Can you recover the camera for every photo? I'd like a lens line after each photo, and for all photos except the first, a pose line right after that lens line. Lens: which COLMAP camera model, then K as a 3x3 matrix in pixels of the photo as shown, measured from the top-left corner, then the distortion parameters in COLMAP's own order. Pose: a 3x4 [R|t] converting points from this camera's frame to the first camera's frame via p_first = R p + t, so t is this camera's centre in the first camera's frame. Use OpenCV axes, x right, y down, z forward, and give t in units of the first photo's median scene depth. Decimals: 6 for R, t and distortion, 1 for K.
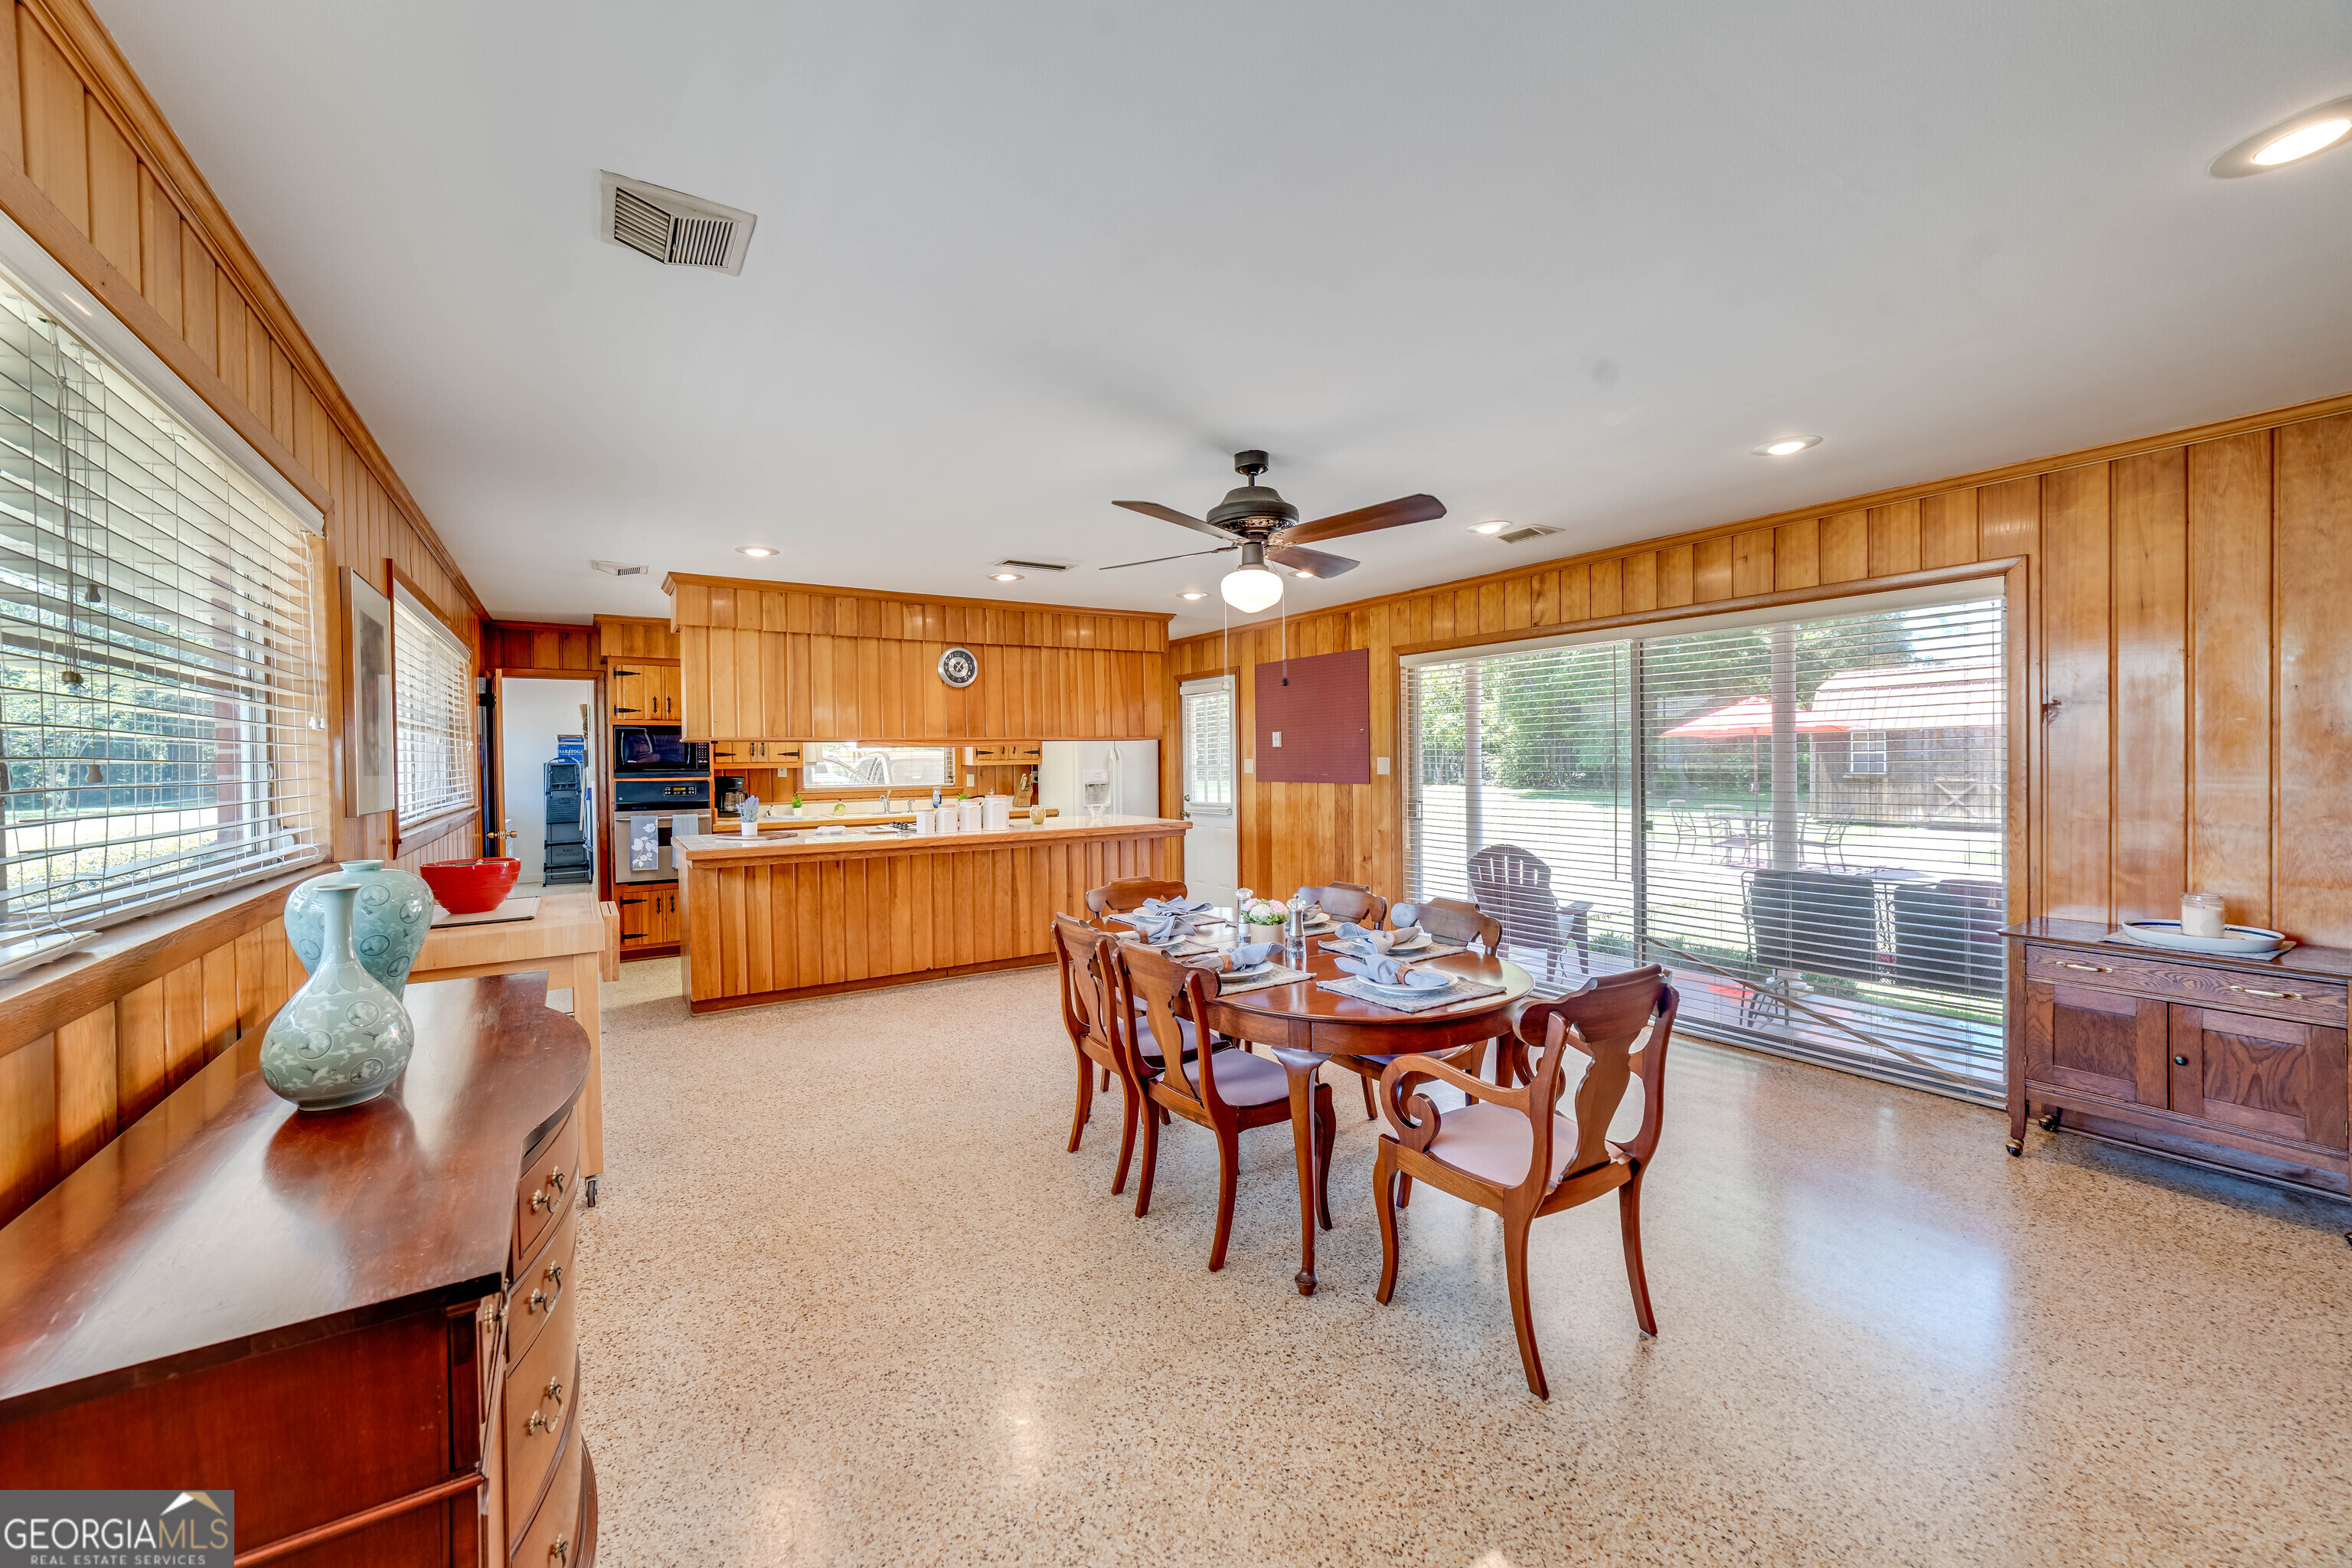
lens RADIAL K [[922.1, 0, 1168.7], [0, 922.1, 766.8], [0, 0, 1]] dist [-0.015795, 0.008993]
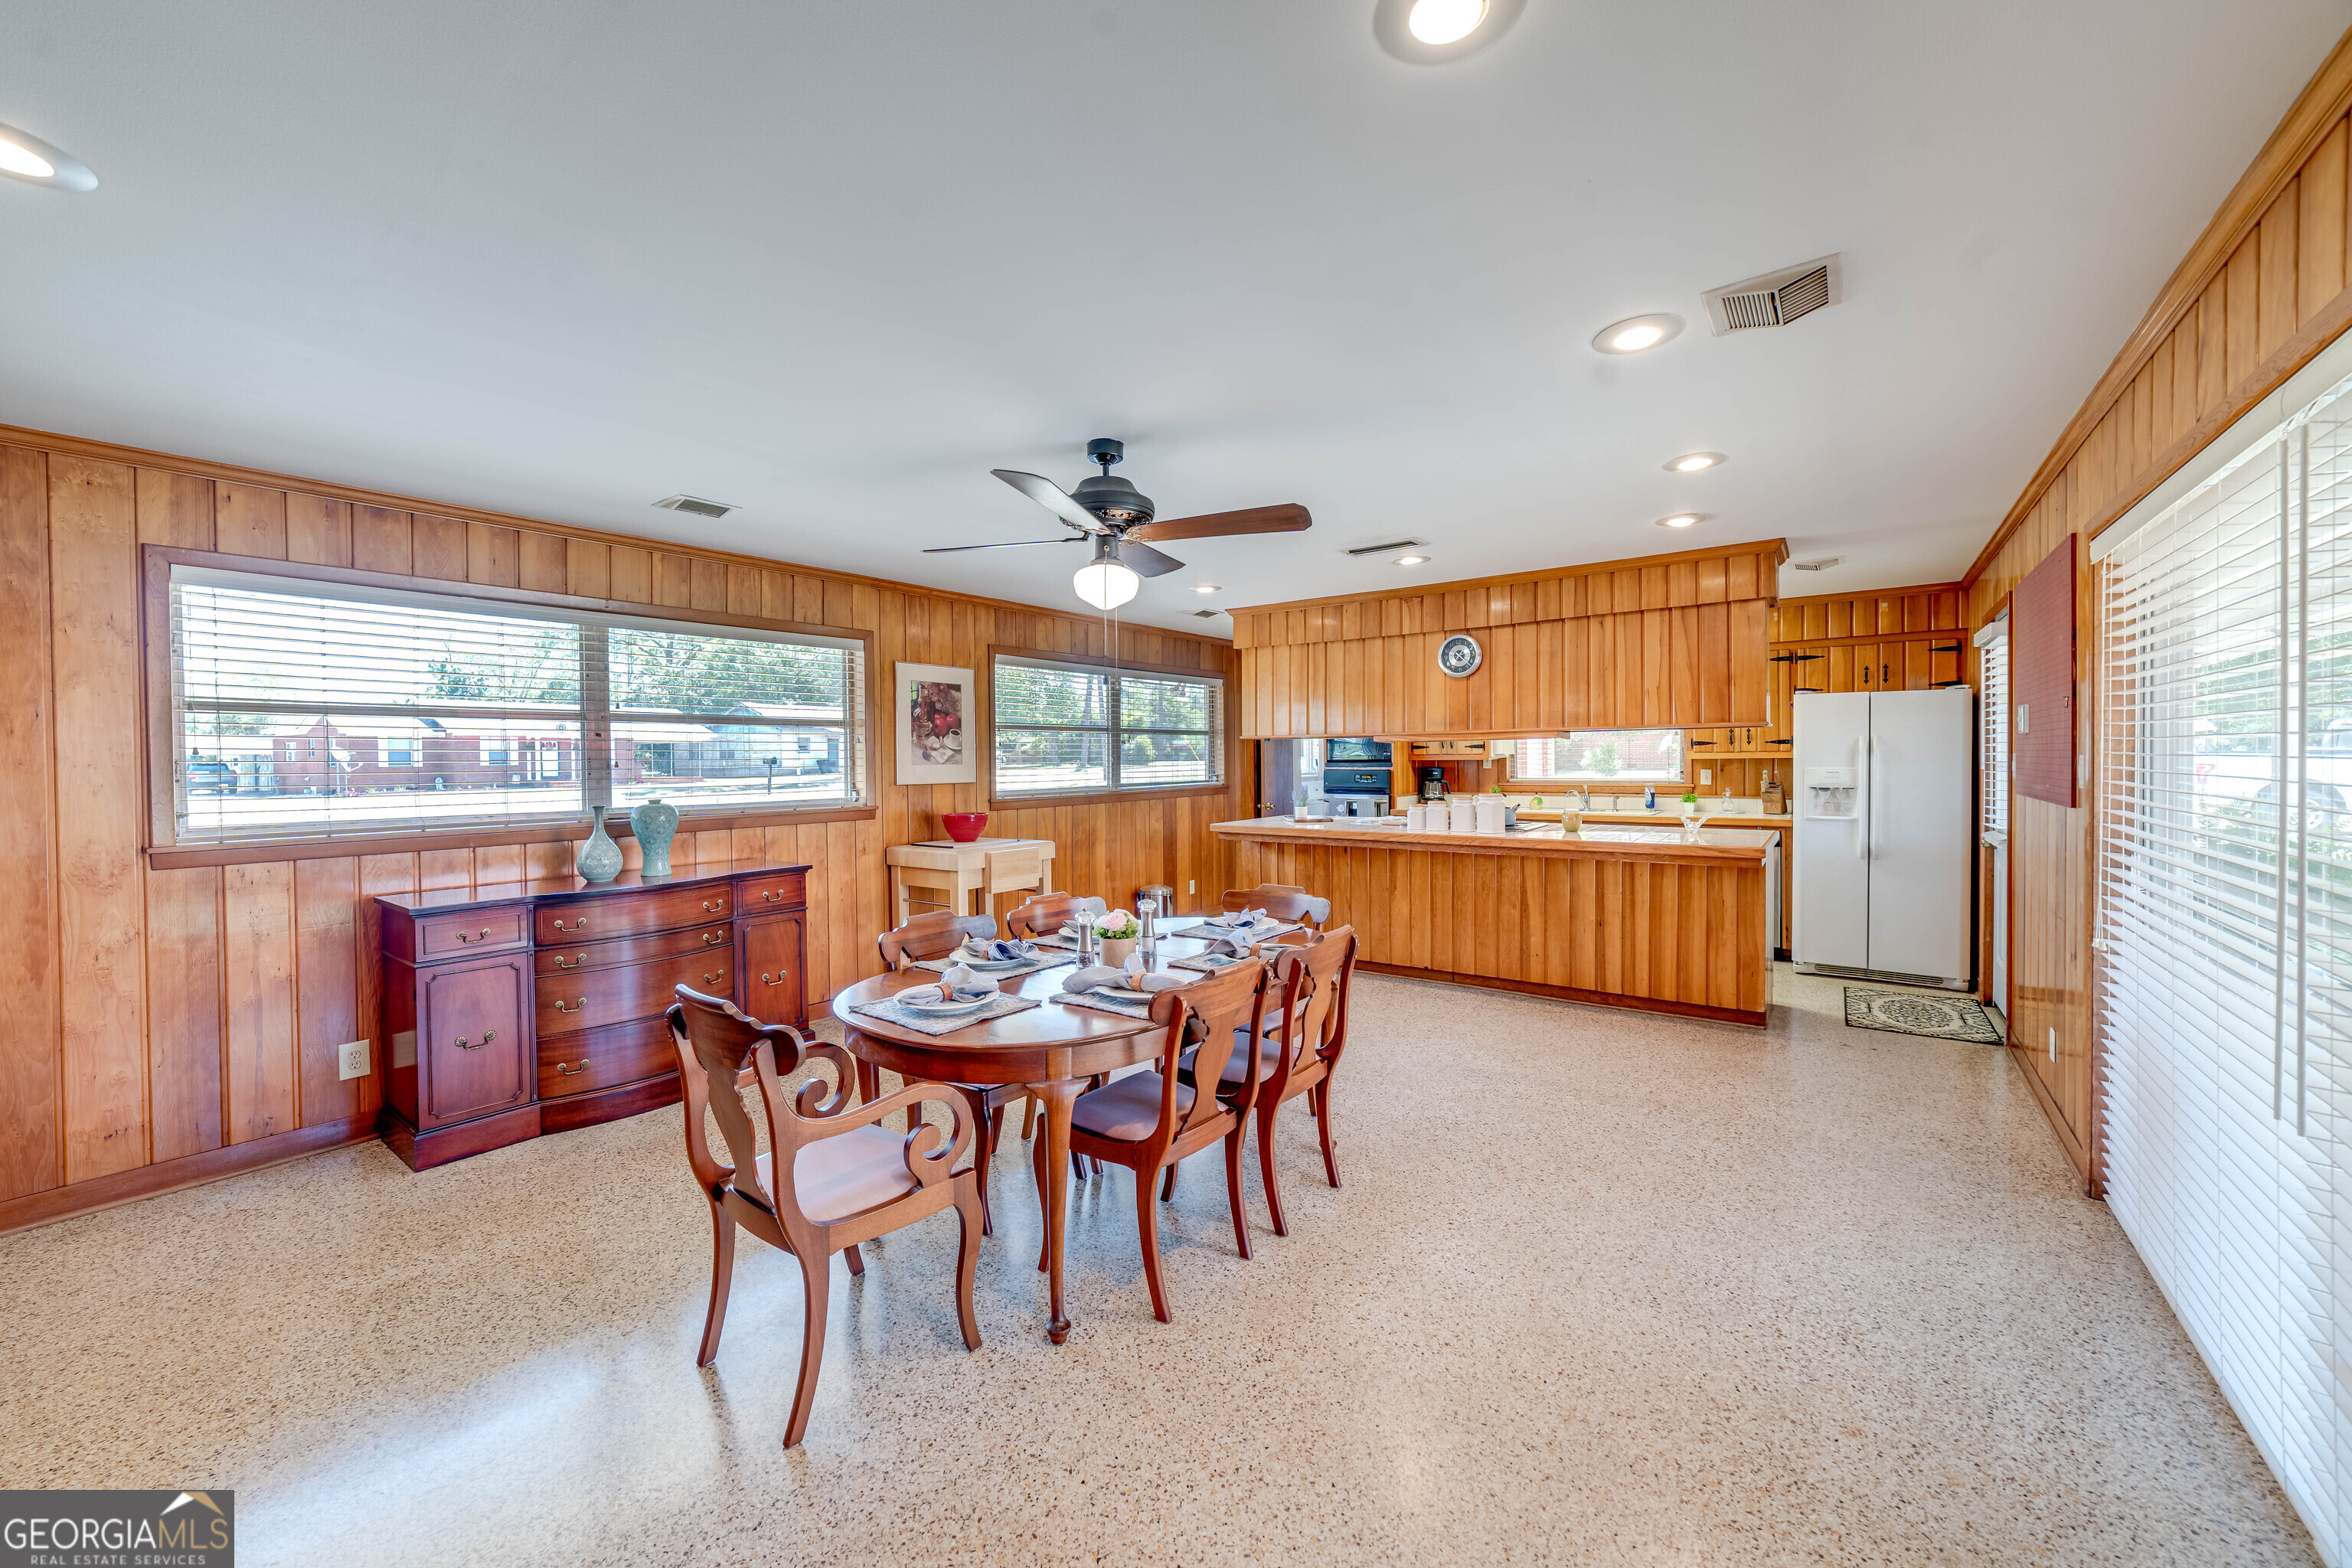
lens RADIAL K [[922.1, 0, 1168.7], [0, 922.1, 766.8], [0, 0, 1]] dist [-0.015795, 0.008993]
pose [[0.348697, 0.020020, -0.937022, 0.537721], [-0.003343, 0.999792, 0.020117, -0.012764], [0.937230, -0.003882, 0.348691, 0.387409]]
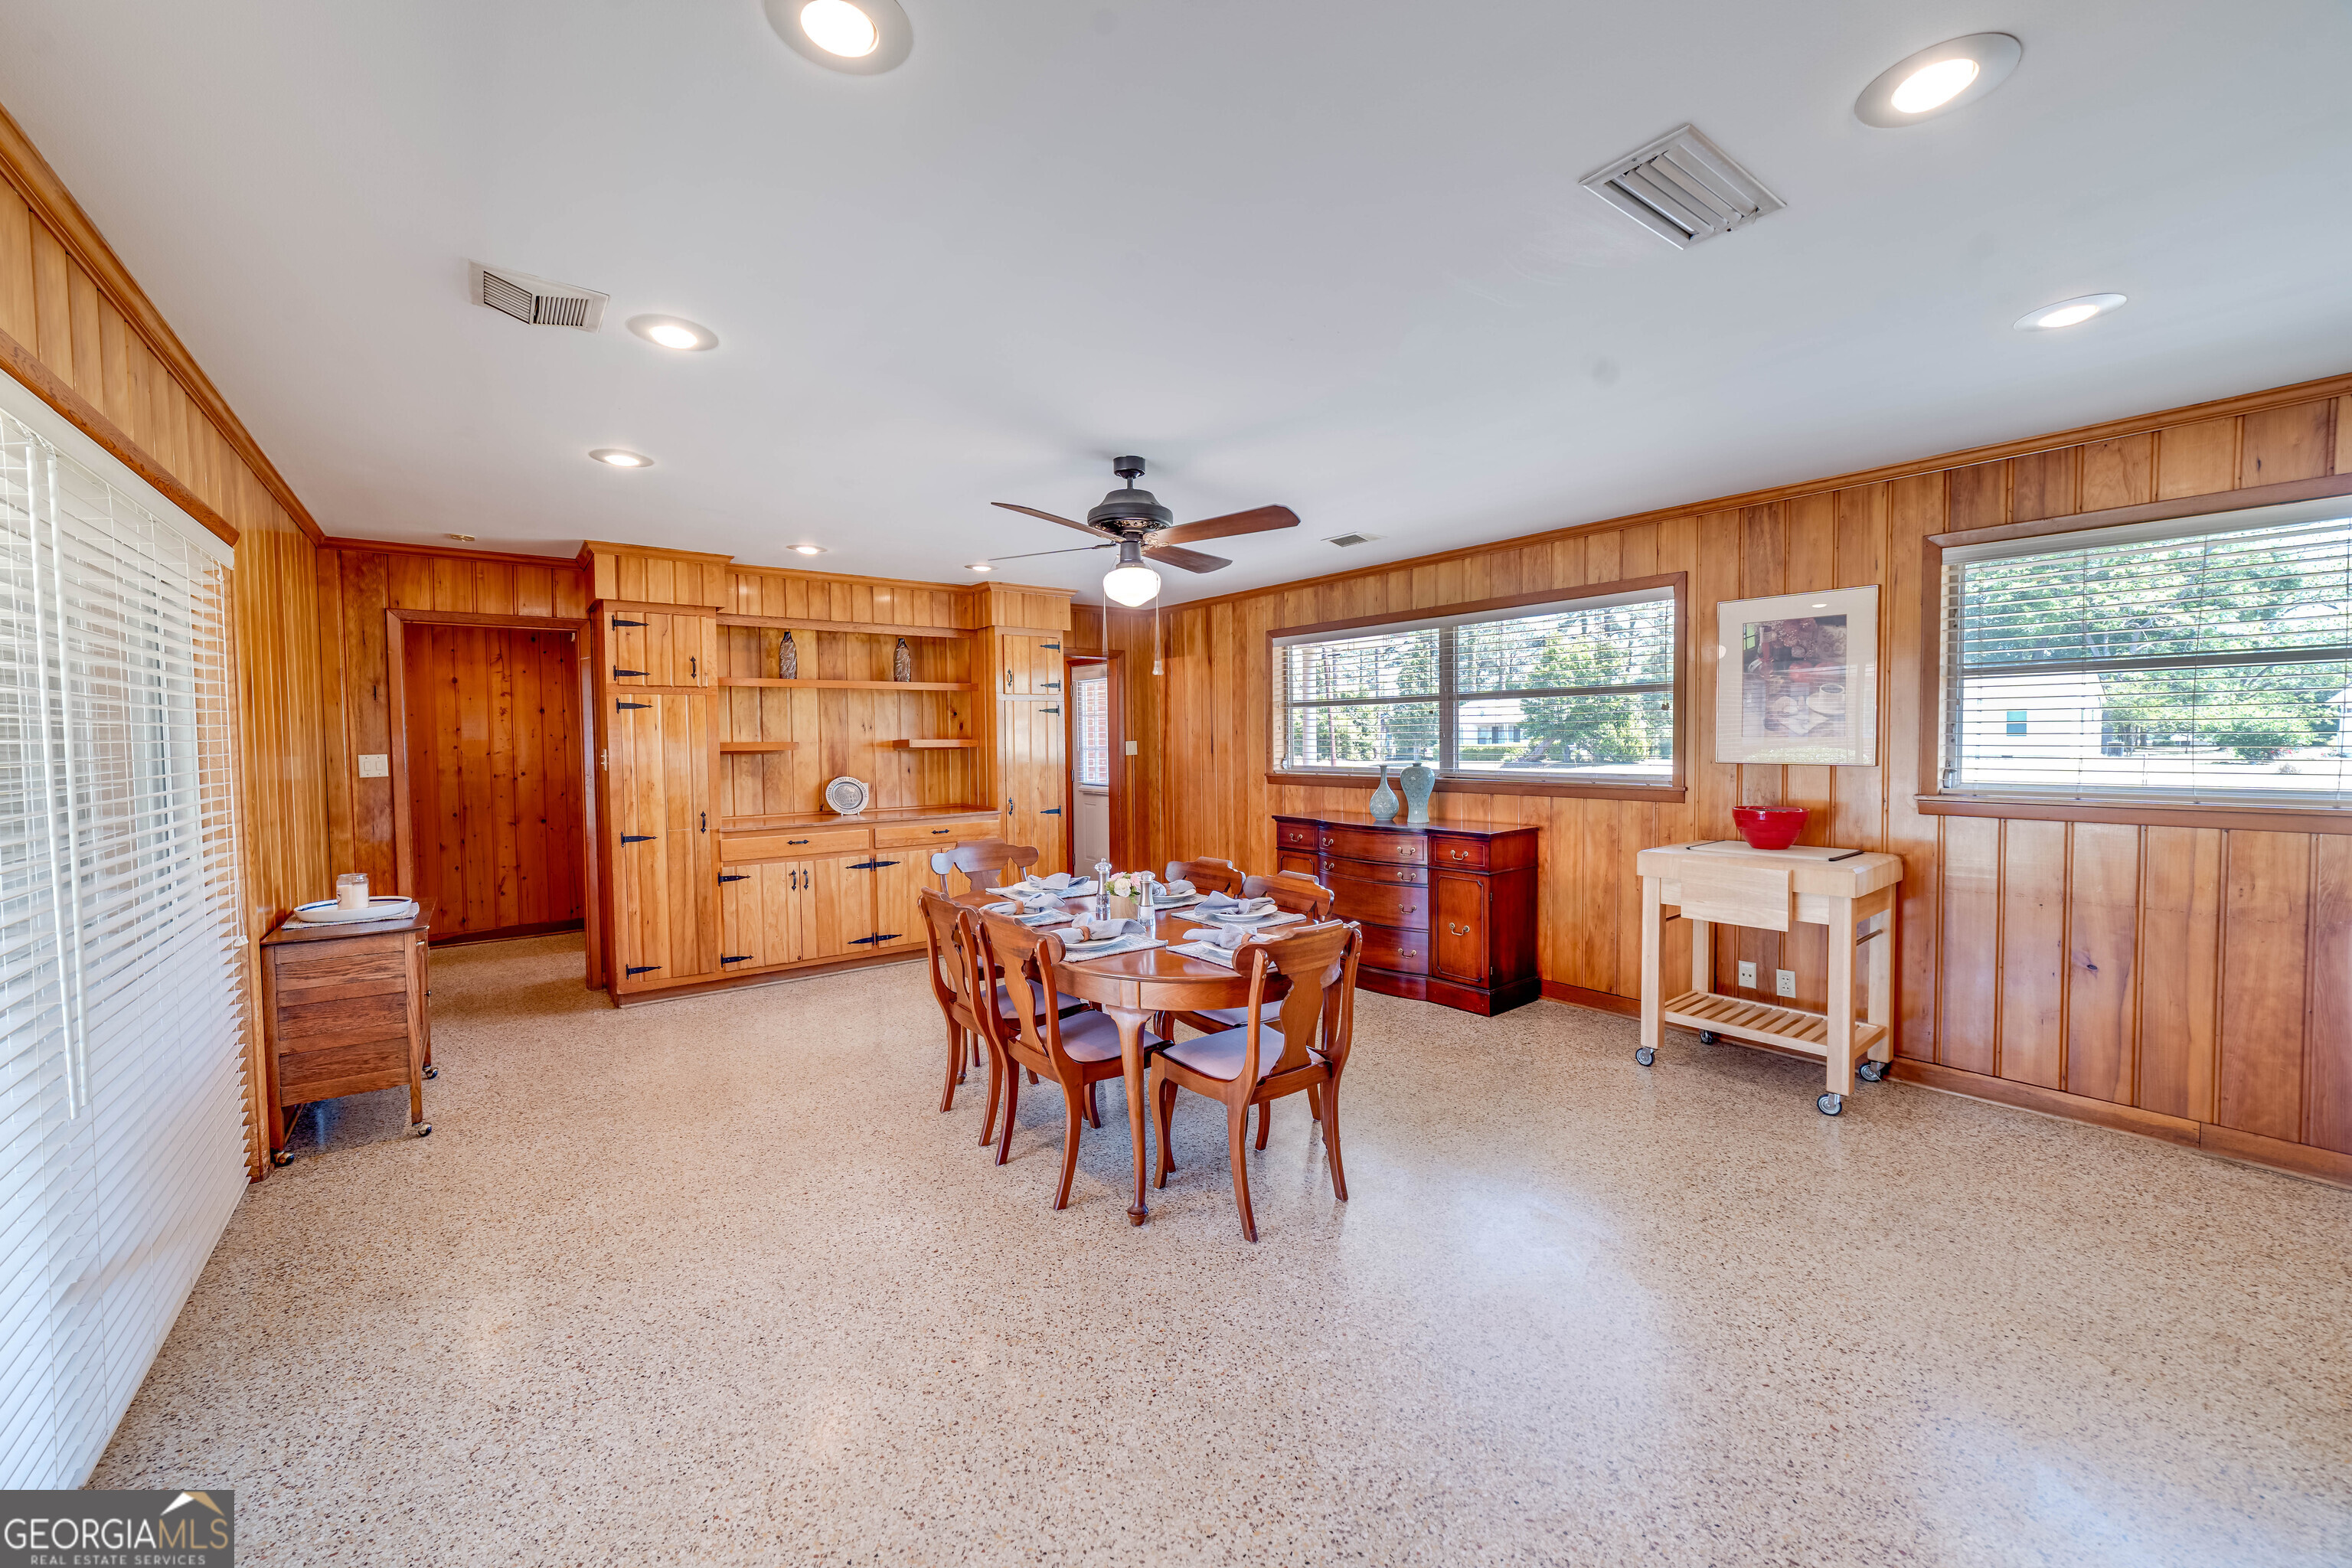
lens RADIAL K [[922.1, 0, 1168.7], [0, 922.1, 766.8], [0, 0, 1]] dist [-0.015795, 0.008993]
pose [[-0.997258, 0.028483, -0.068307, 0.067045], [0.025499, 0.998699, 0.044168, -0.014366], [0.069477, 0.042305, -0.996686, 1.113013]]
